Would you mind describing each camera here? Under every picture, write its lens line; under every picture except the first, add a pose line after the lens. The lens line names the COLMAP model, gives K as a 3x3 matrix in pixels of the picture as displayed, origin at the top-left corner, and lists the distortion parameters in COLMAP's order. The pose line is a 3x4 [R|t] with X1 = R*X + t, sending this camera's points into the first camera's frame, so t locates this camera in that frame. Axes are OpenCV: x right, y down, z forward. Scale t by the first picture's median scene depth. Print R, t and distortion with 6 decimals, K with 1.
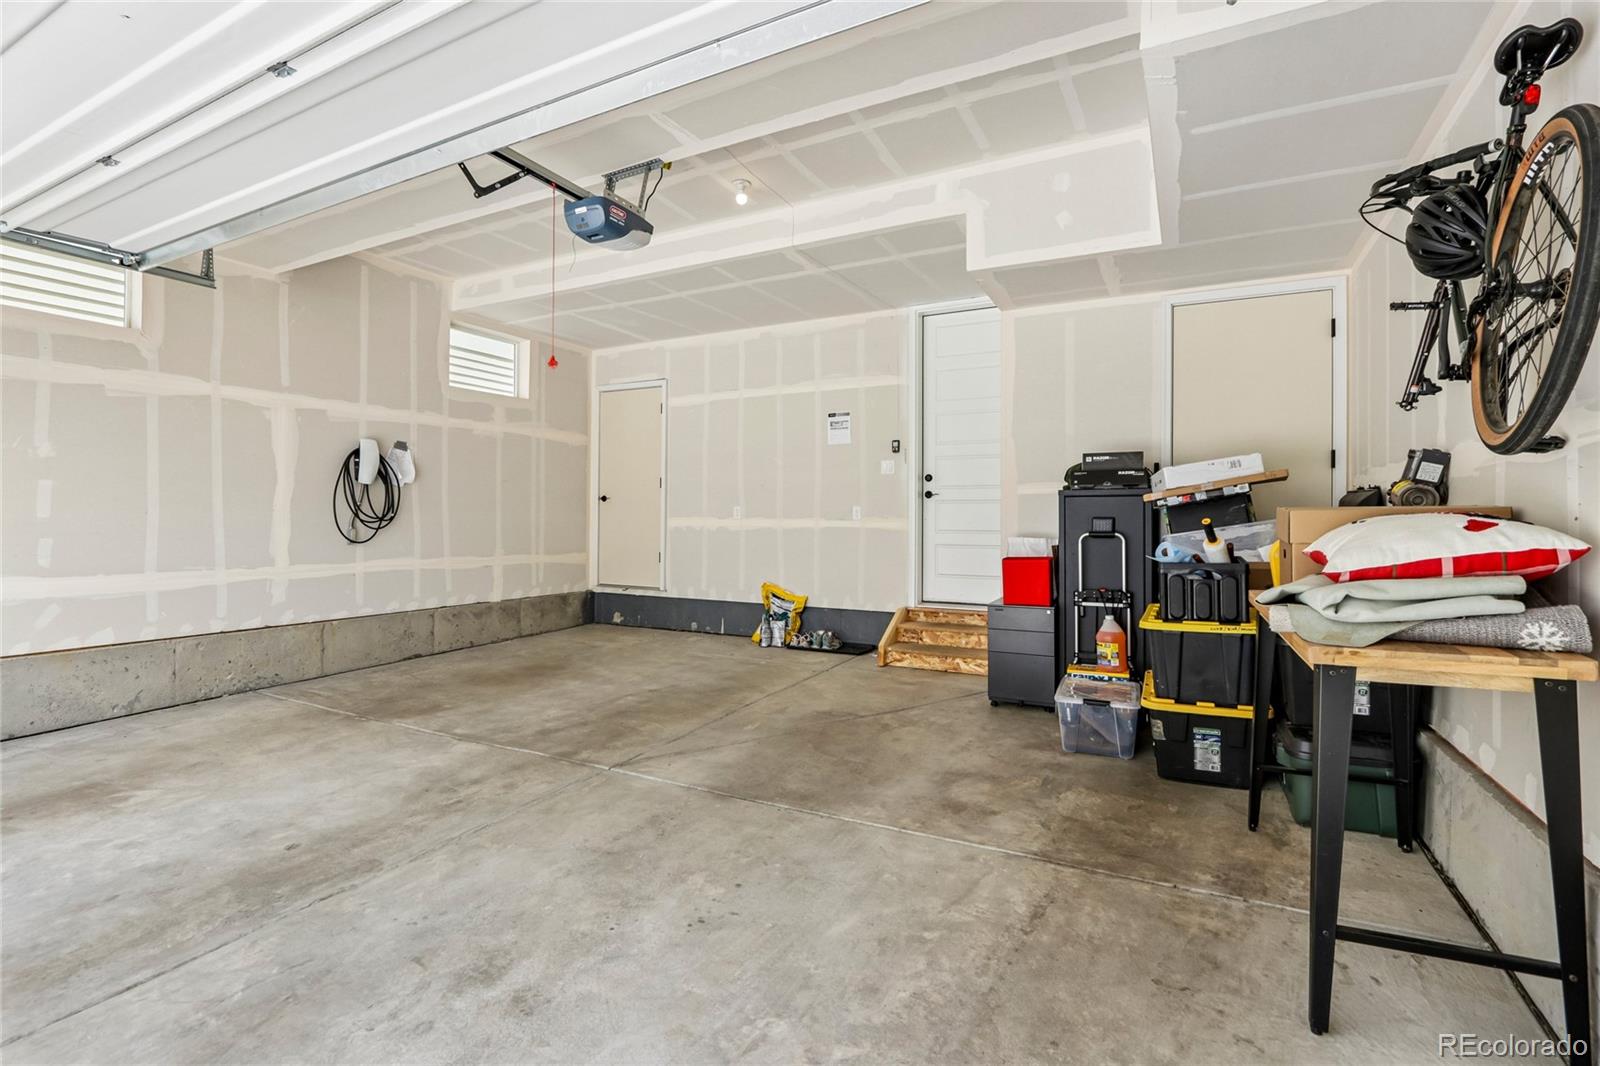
lens RADIAL K [[751.0, 0, 786.6], [0, 751.0, 524.9], [0, 0, 1]] dist [-0.016463, 0.002265]
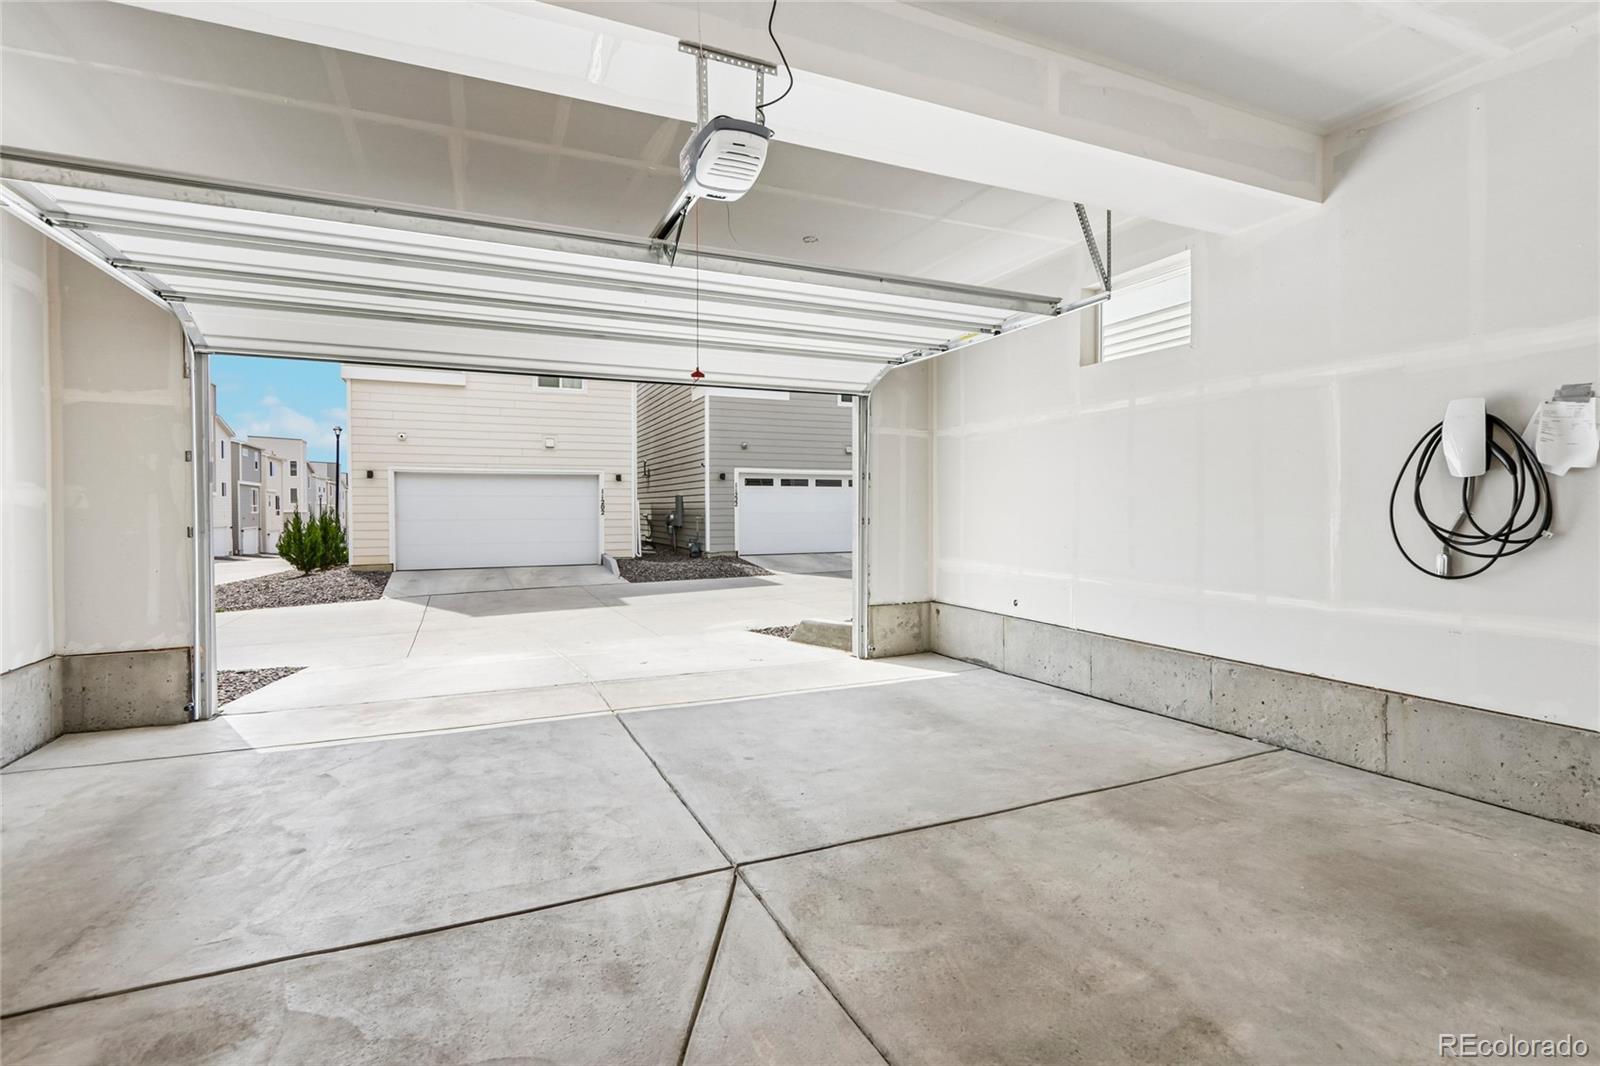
lens RADIAL K [[751.0, 0, 785.5], [0, 751.0, 521.7], [0, 0, 1]] dist [-0.016463, 0.002265]
pose [[-0.621440, 0.009104, -0.783409, 0.302196], [-0.009747, 0.999765, 0.019351, -0.038513], [0.783401, 0.019661, -0.621205, 1.397776]]
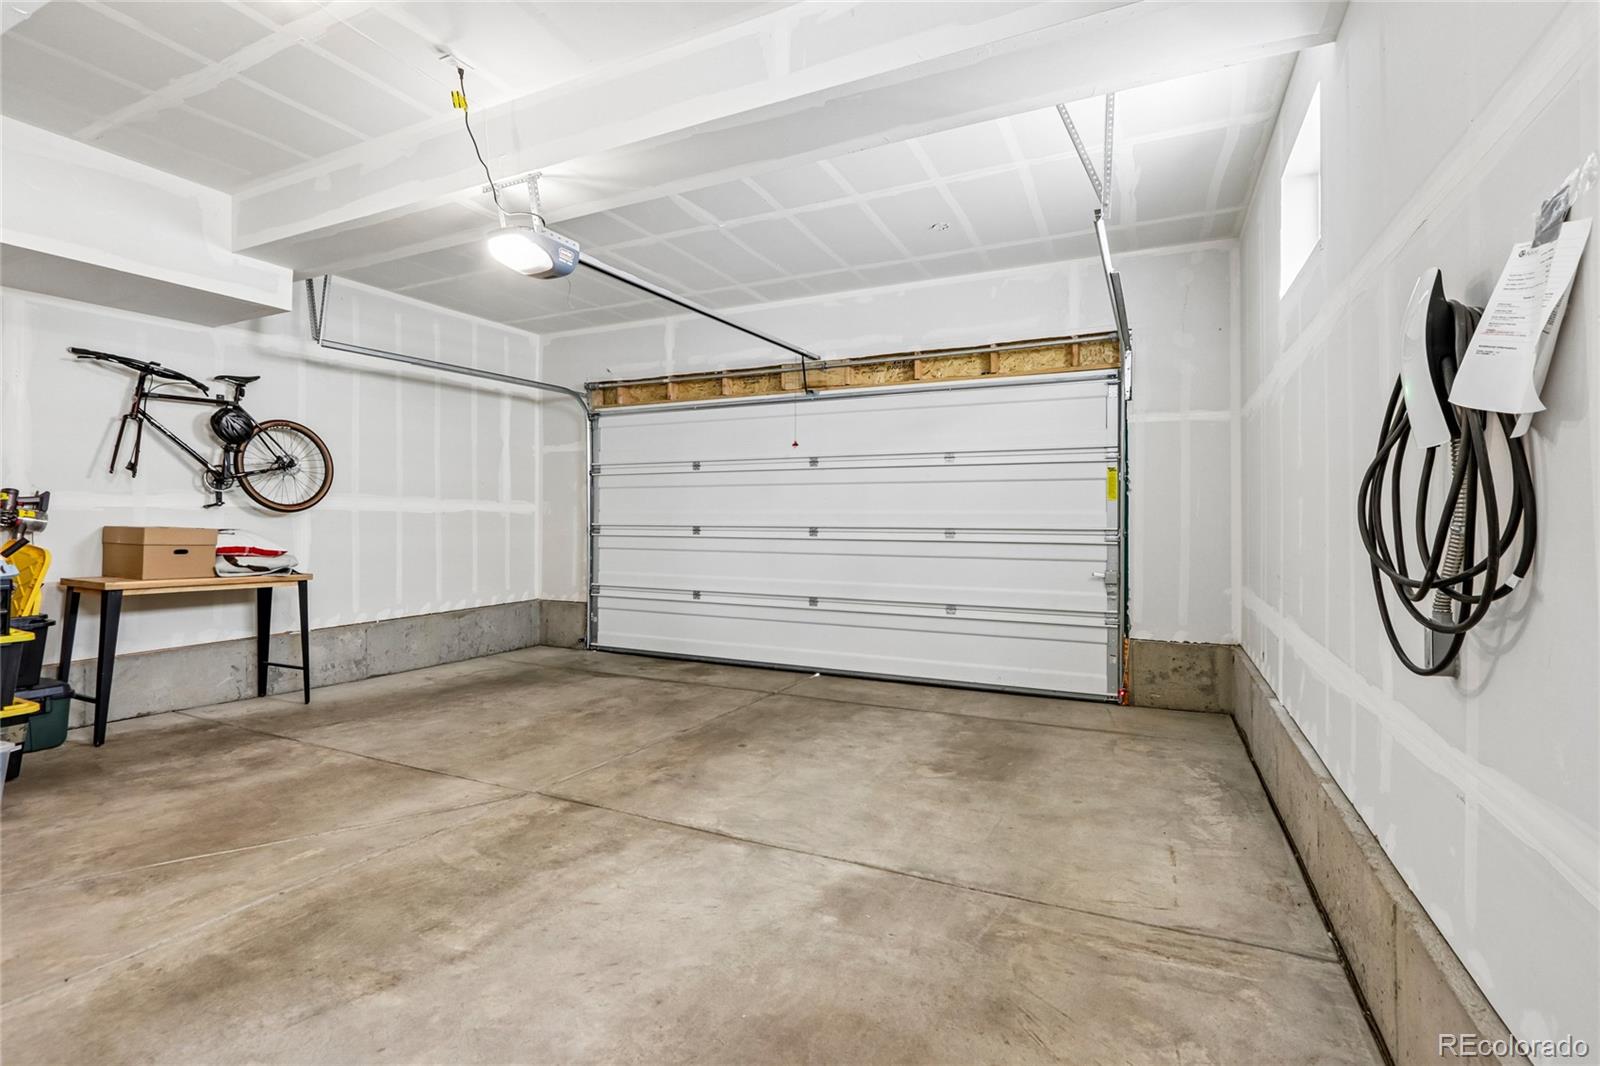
lens RADIAL K [[751.0, 0, 767.2], [0, 751.0, 513.8], [0, 0, 1]] dist [-0.016463, 0.002265]
pose [[-0.999832, -0.006690, -0.017062, -0.492759], [-0.006786, 0.999961, 0.005581, -0.047171], [0.017024, 0.005696, -0.999839, 1.851072]]
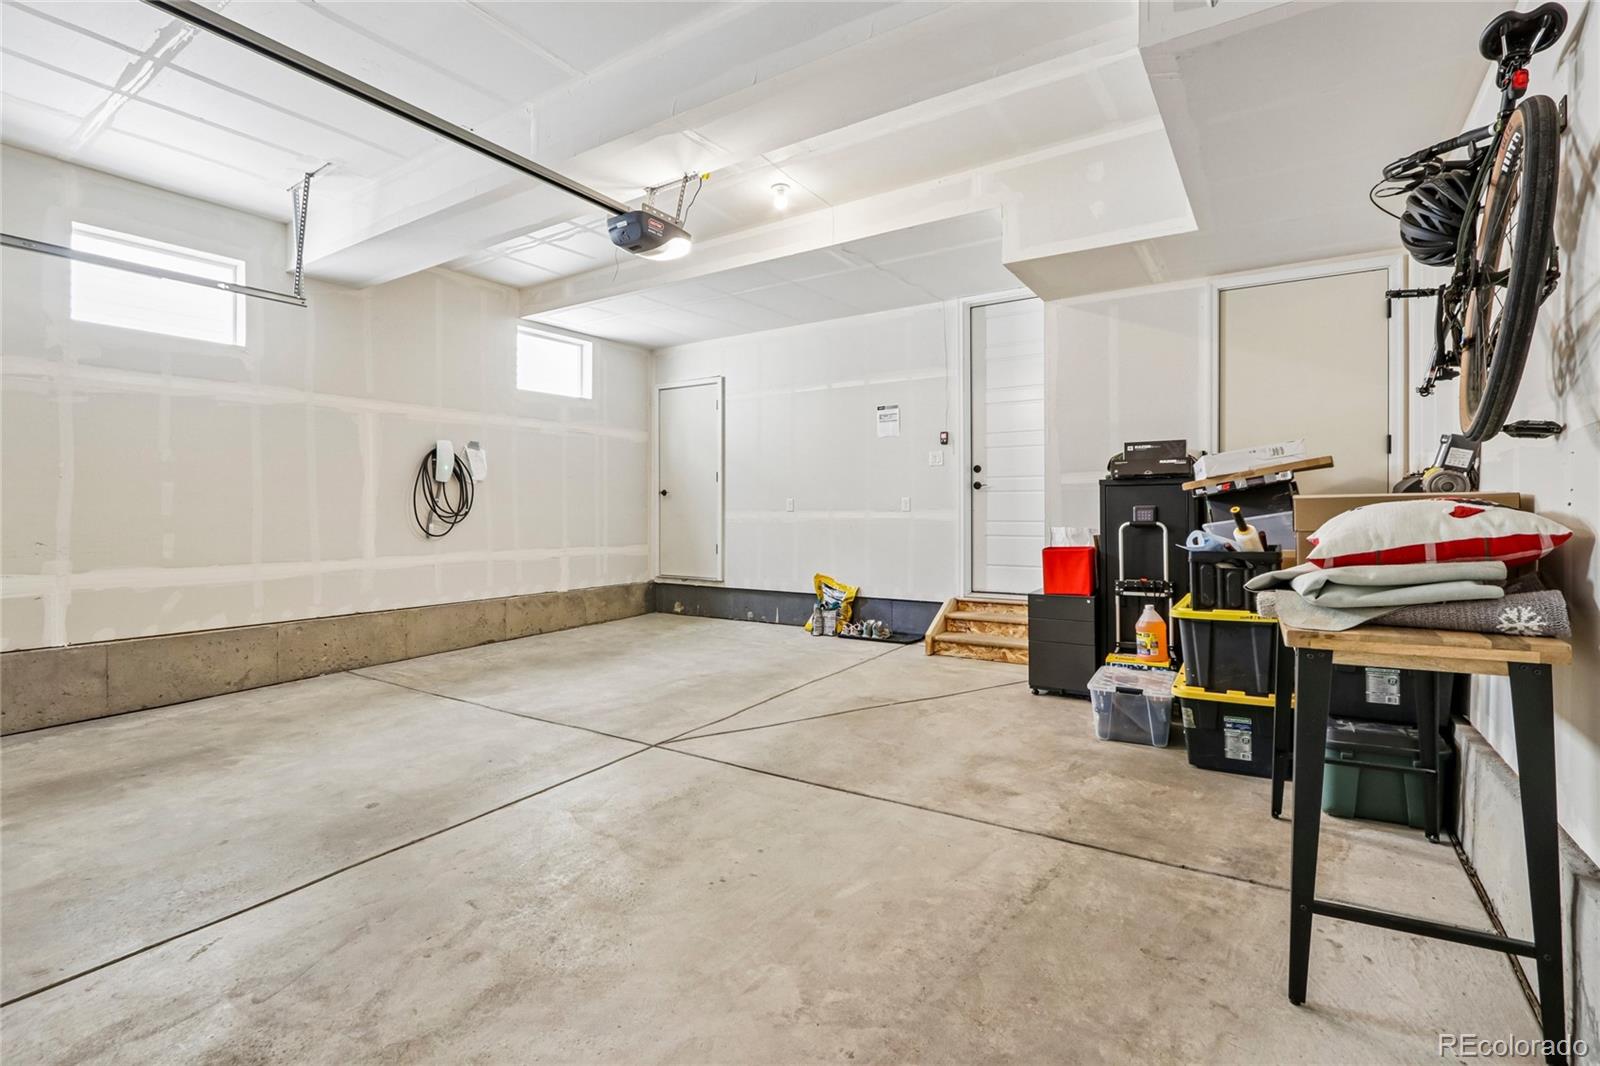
lens RADIAL K [[751.0, 0, 785.5], [0, 751.0, 525.3], [0, 0, 1]] dist [-0.016463, 0.002265]
pose [[0.995257, -0.006629, -0.097056, 0.051263], [0.007670, 0.999917, 0.010356, 0.000745], [0.096979, -0.011051, 0.995225, -0.042511]]
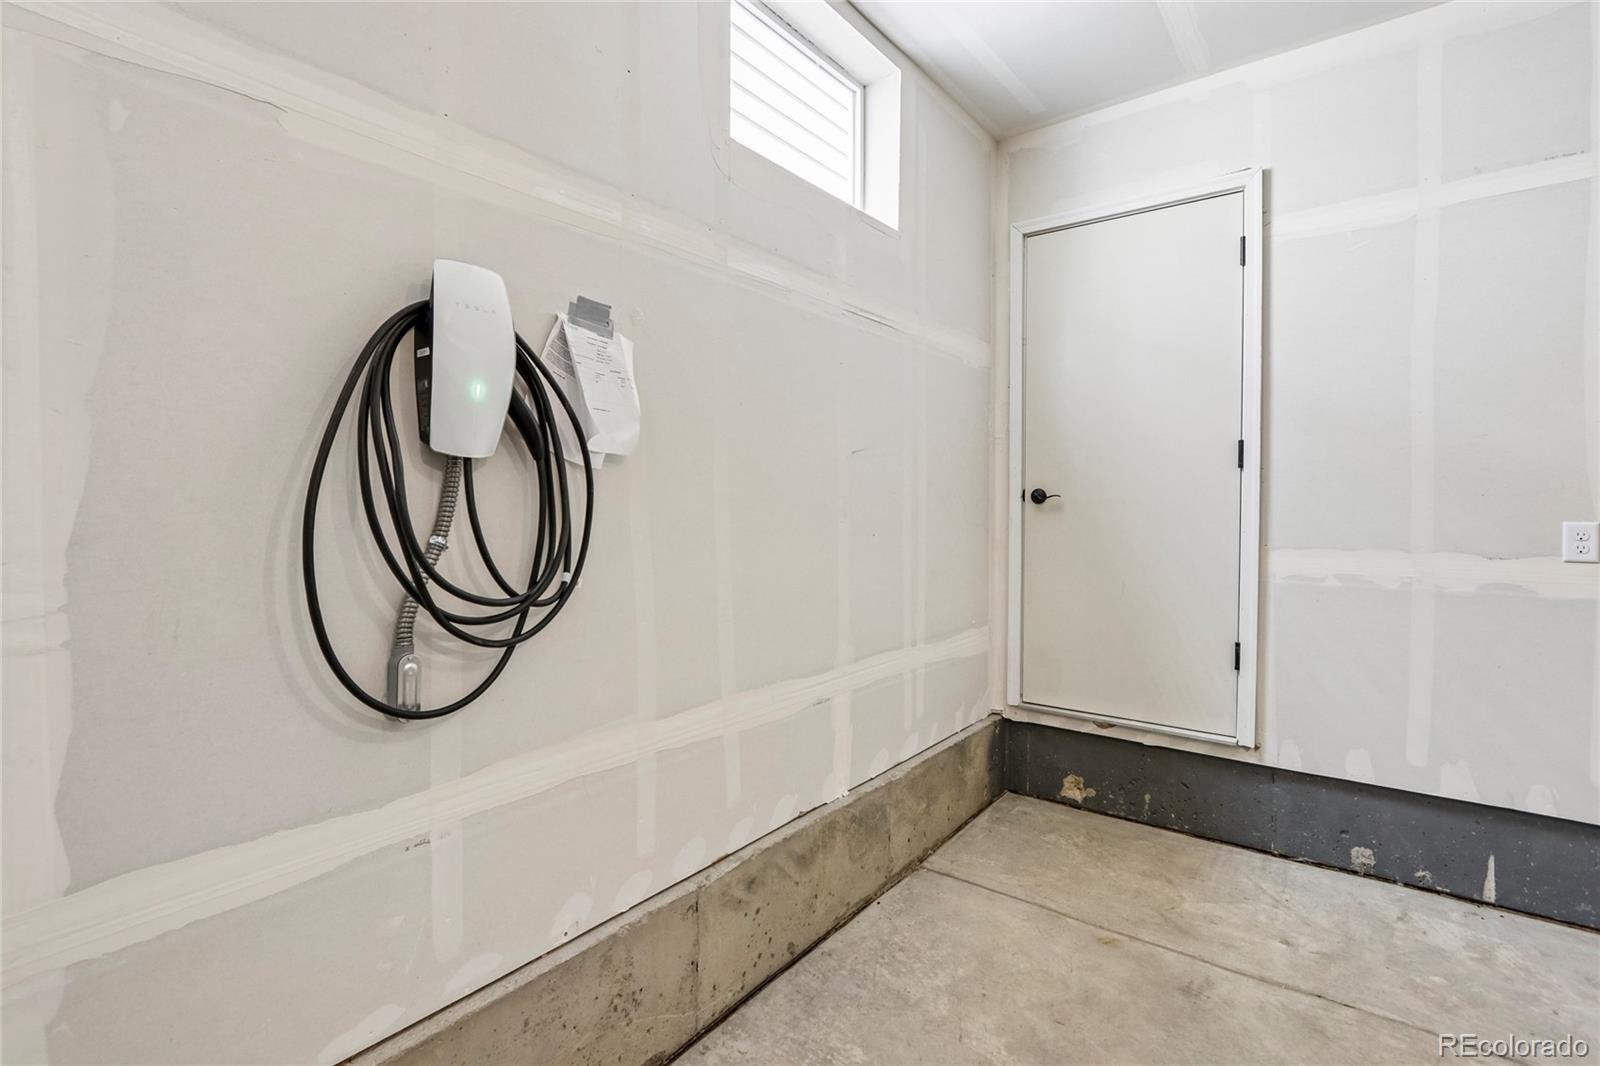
lens RADIAL K [[751.0, 0, 789.5], [0, 751.0, 527.7], [0, 0, 1]] dist [-0.016463, 0.002265]
pose [[0.985604, -0.001187, -0.169069, -0.627438], [0.004605, 0.999793, 0.019823, -0.055065], [0.169010, -0.020316, 0.985405, 1.167325]]
